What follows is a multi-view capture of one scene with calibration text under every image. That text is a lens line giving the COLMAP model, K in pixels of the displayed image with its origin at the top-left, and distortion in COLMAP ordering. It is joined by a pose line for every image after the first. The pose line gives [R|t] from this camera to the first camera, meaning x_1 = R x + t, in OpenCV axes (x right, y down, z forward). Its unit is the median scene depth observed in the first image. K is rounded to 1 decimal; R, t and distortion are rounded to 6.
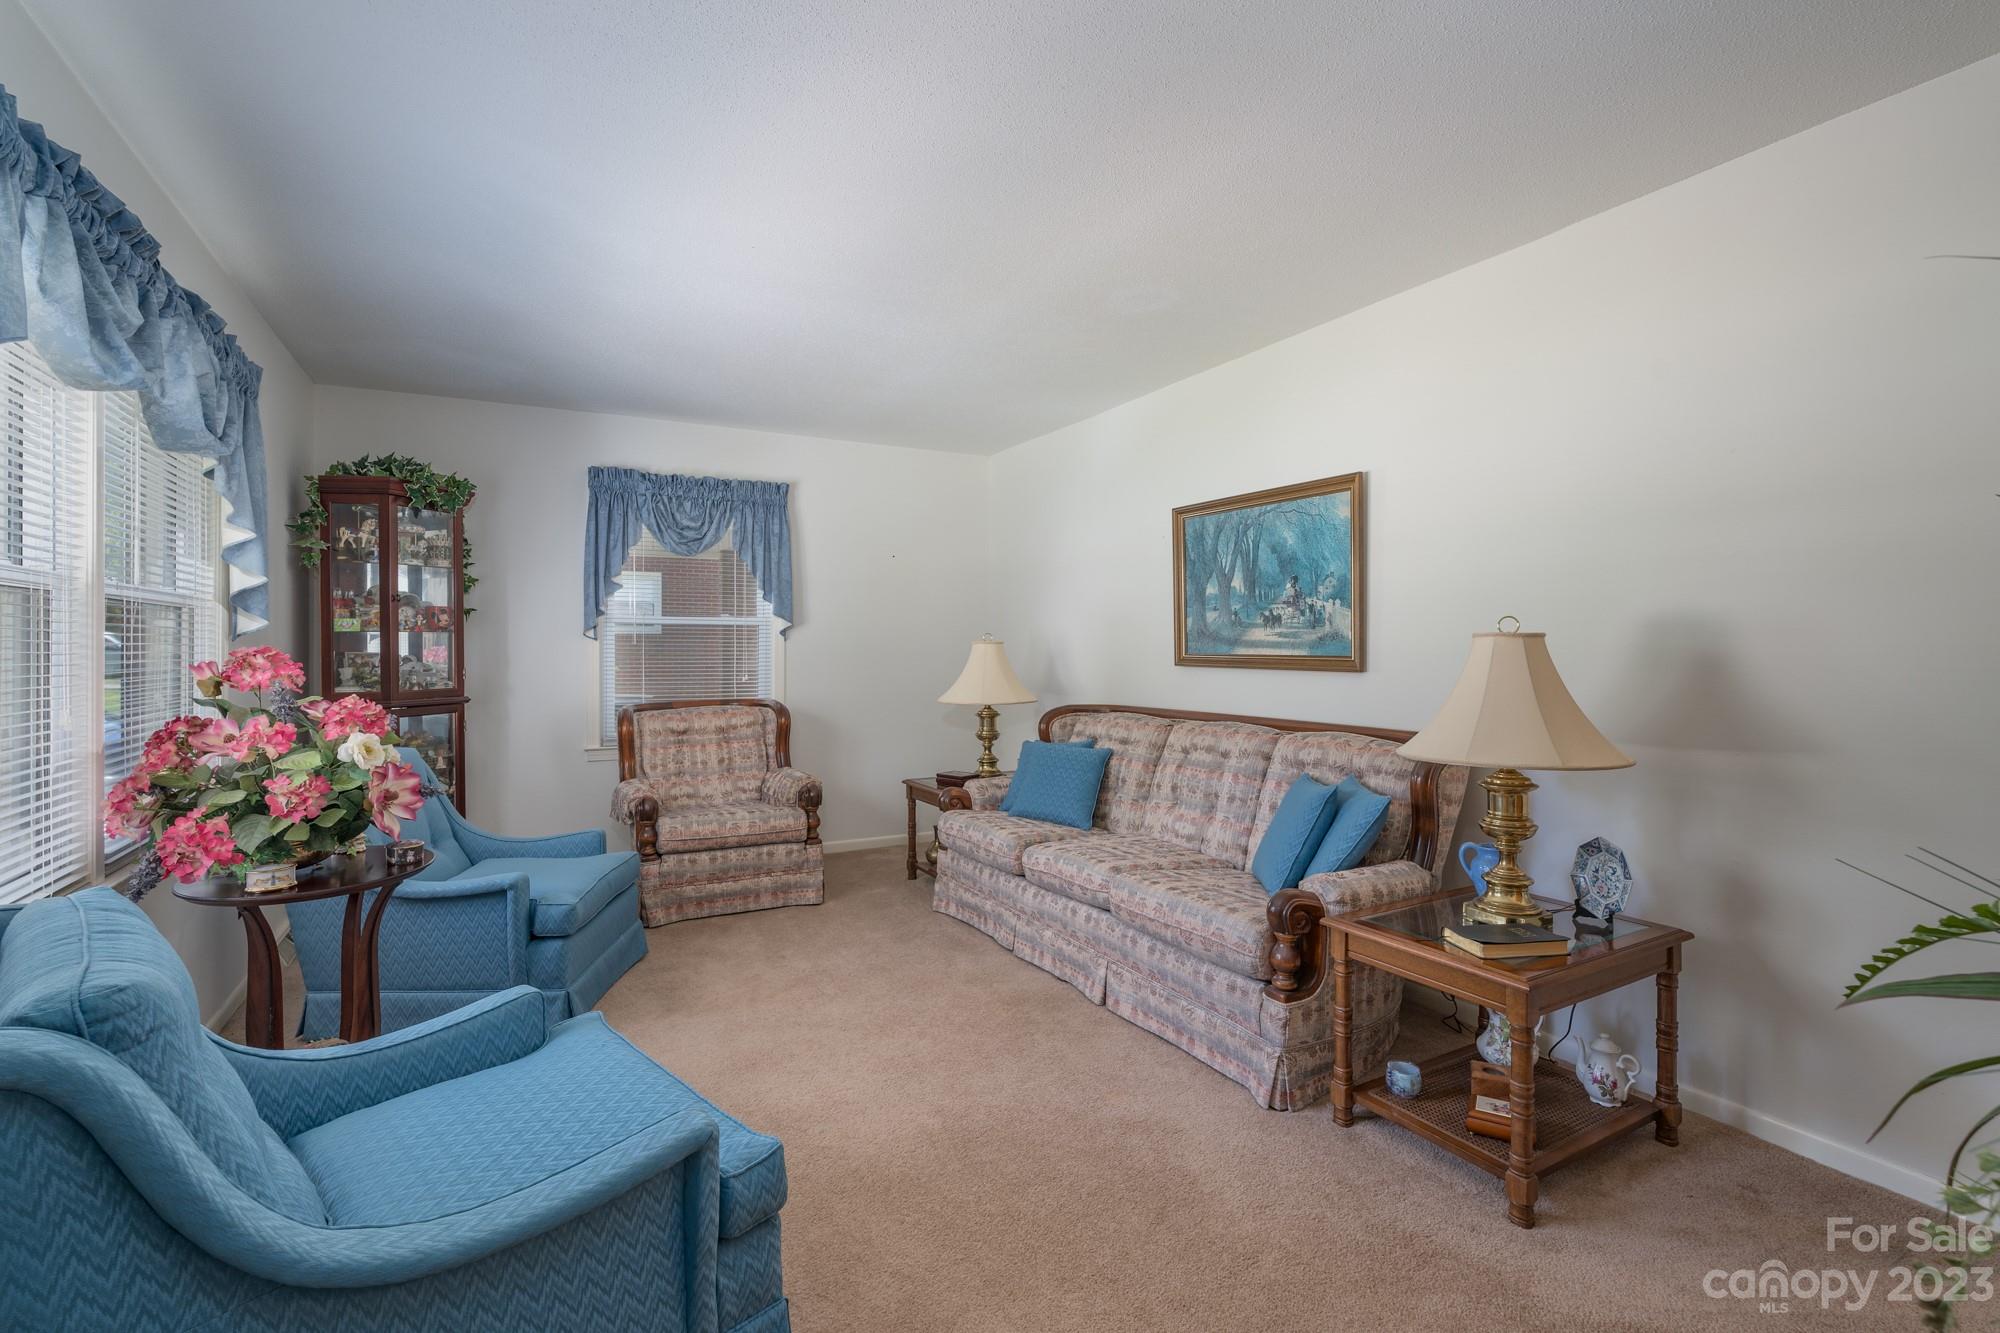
lens RADIAL K [[917.4, 0, 1008.9], [0, 917.4, 656.6], [0, 0, 1]] dist [-0.000215, -0.000435]
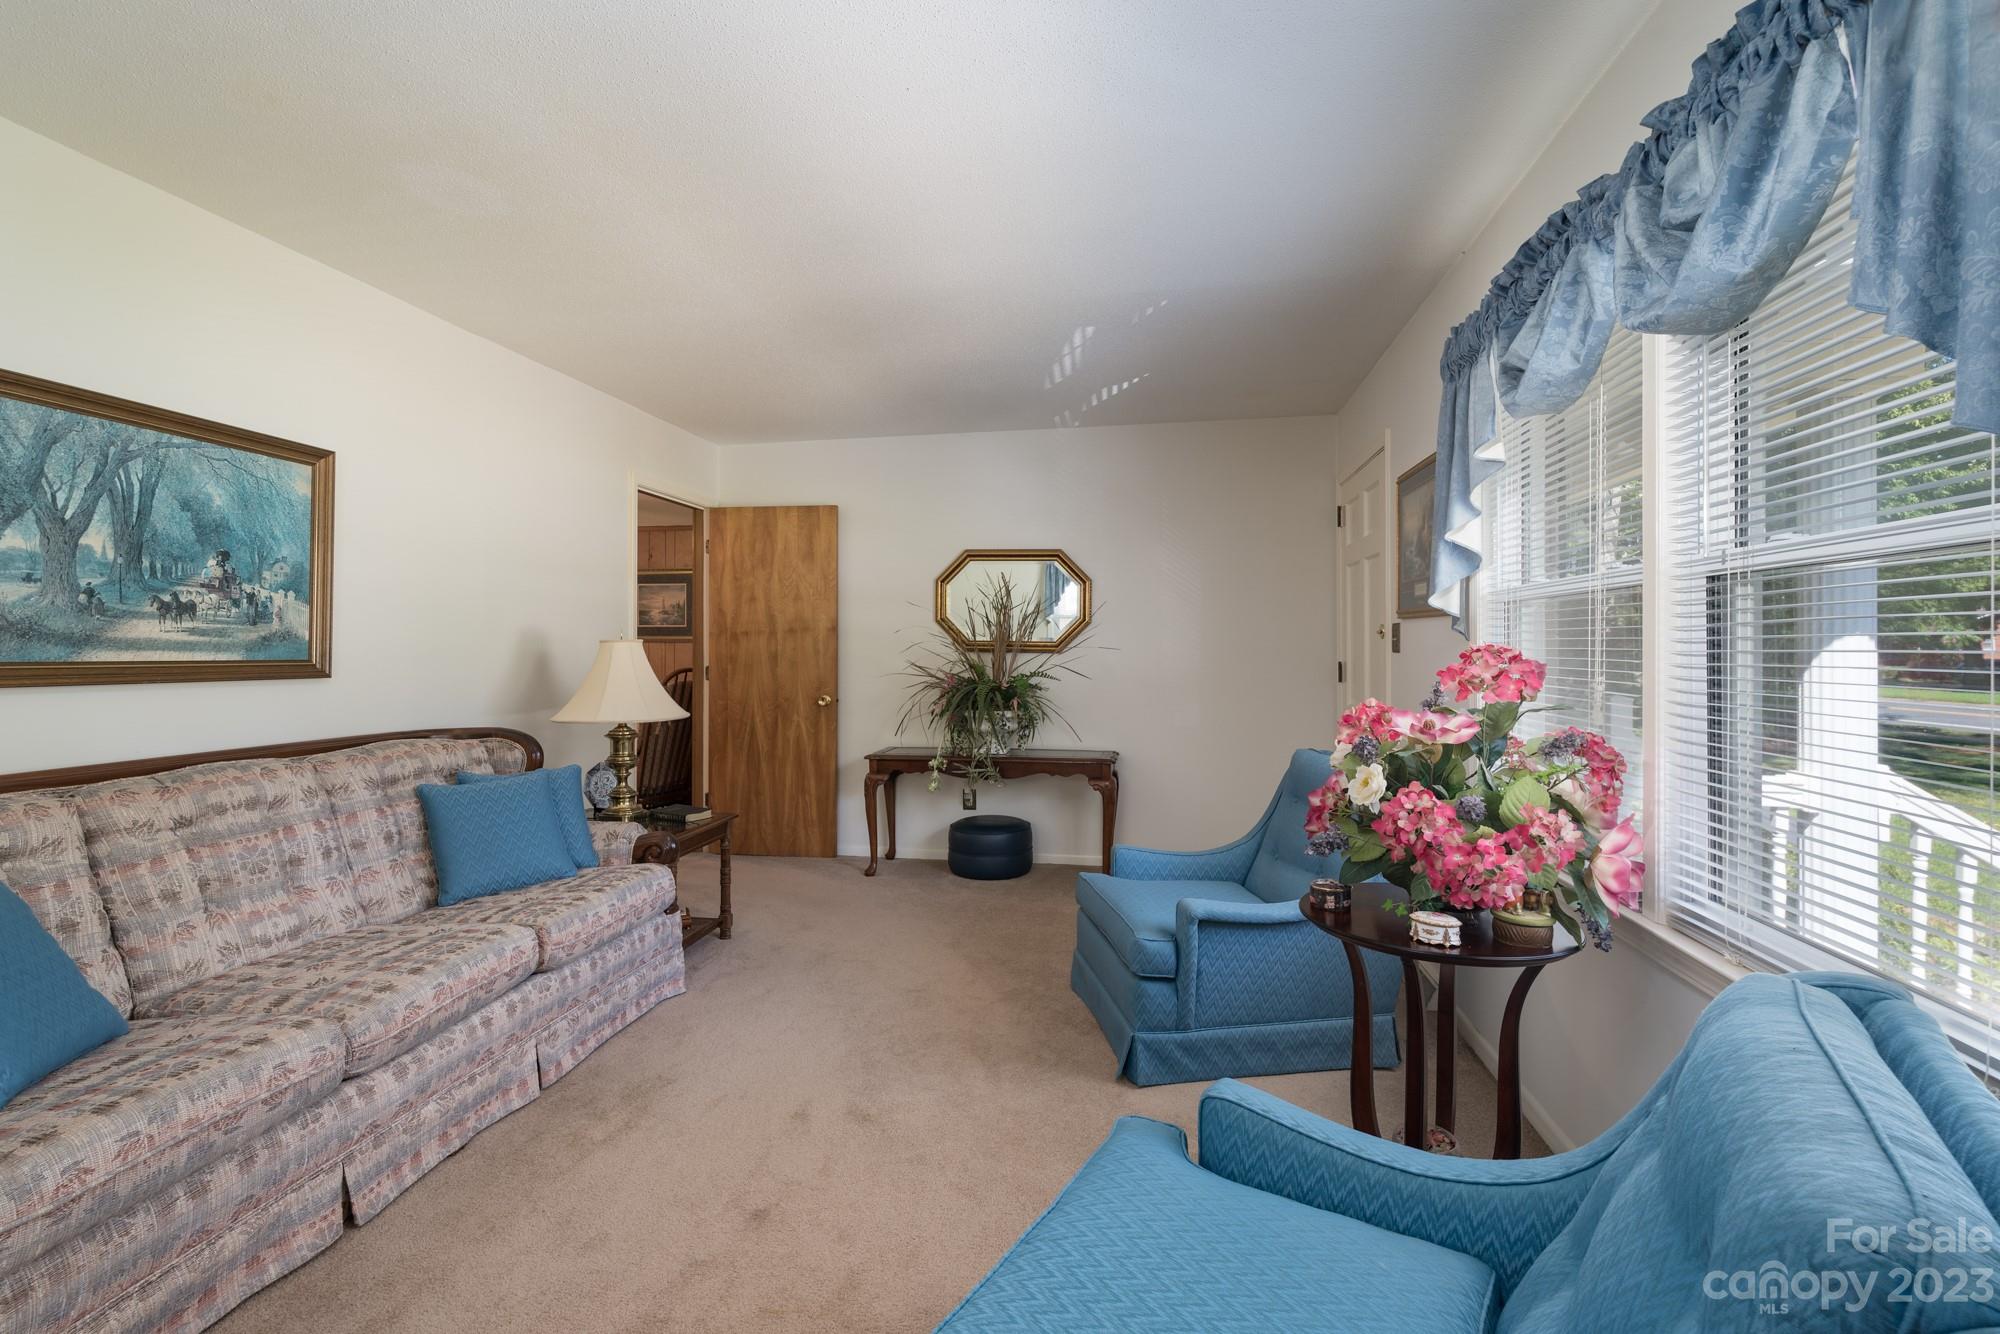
lens RADIAL K [[917.4, 0, 1003.3], [0, 917.4, 653.1], [0, 0, 1]] dist [-0.000215, -0.000435]
pose [[-0.786392, -0.002804, 0.617721, -0.624528], [0.006925, 0.999887, 0.013354, -0.012780], [-0.617689, 0.014780, -0.786284, 1.199945]]
